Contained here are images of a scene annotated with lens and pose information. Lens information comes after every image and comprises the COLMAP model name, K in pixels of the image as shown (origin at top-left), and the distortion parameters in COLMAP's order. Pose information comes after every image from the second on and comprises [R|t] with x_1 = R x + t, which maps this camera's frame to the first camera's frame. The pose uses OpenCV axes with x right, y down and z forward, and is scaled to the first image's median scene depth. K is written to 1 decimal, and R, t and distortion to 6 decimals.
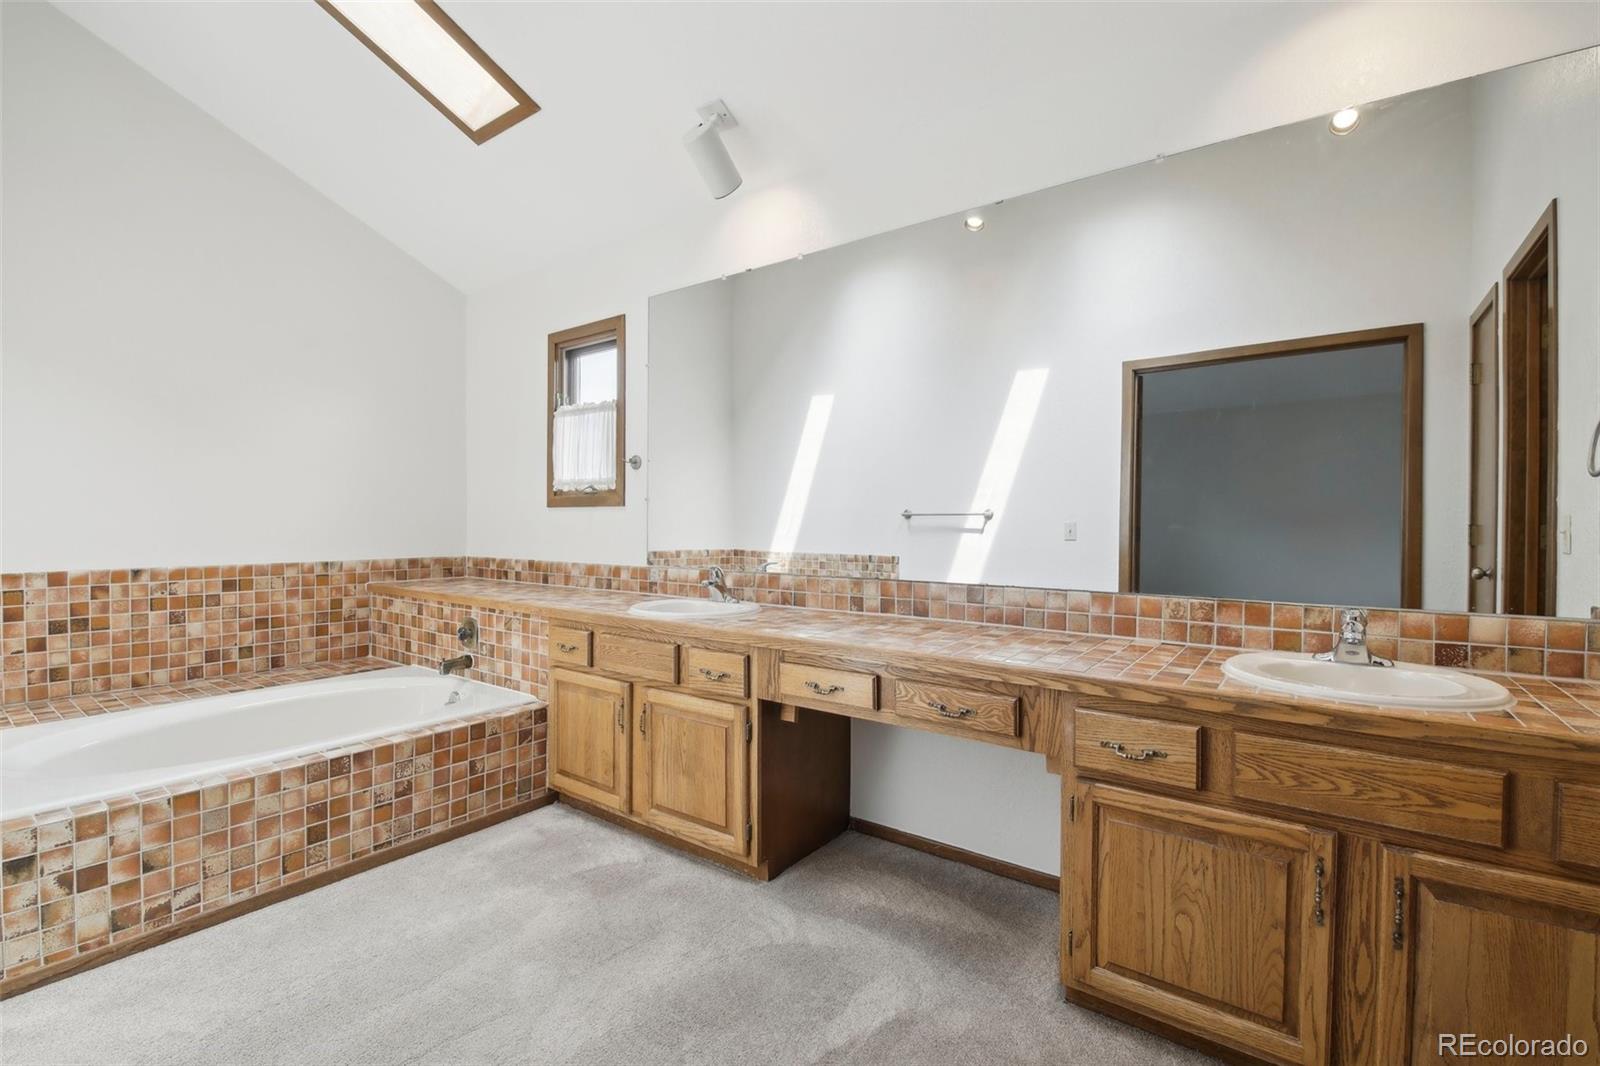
lens RADIAL K [[709.1, 0, 791.9], [0, 709.1, 519.1], [0, 0, 1]] dist [-0.002019, -0.009550]
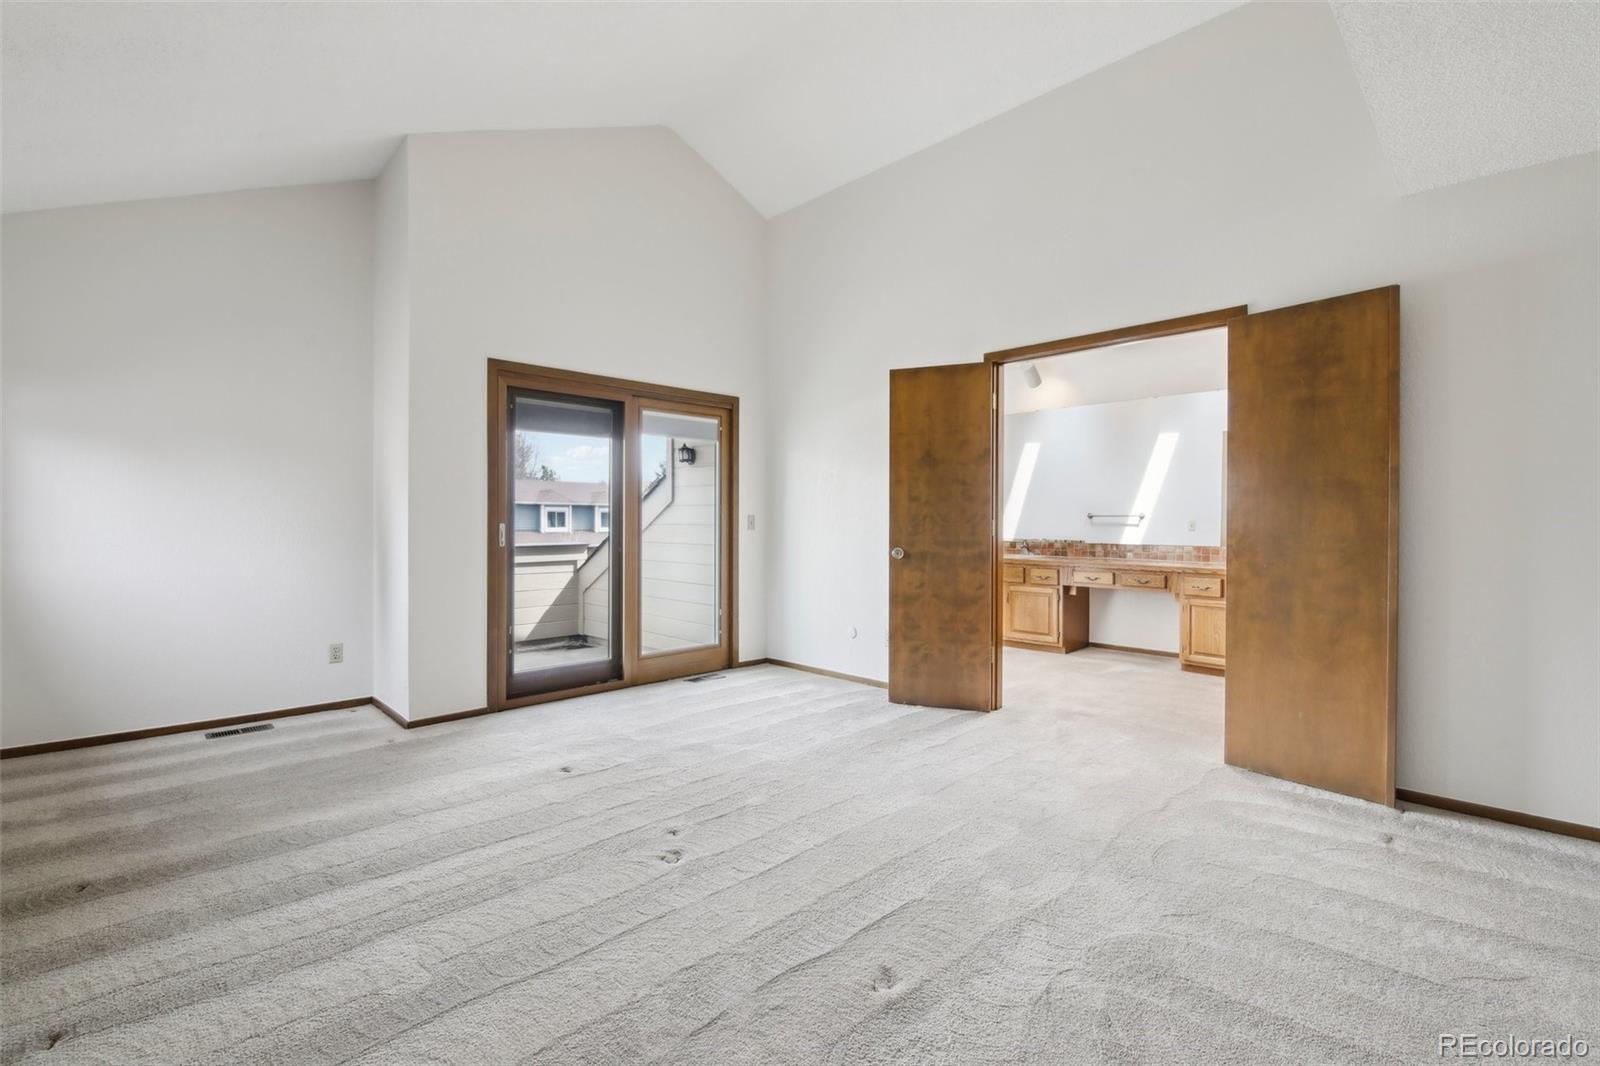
lens RADIAL K [[709.1, 0, 791.9], [0, 709.1, 519.1], [0, 0, 1]] dist [-0.002019, -0.009550]
pose [[0.987577, -0.002073, -0.157123, -0.642323], [0.002559, 0.999993, 0.002887, -0.012465], [0.157116, -0.003253, 0.987575, -1.845045]]
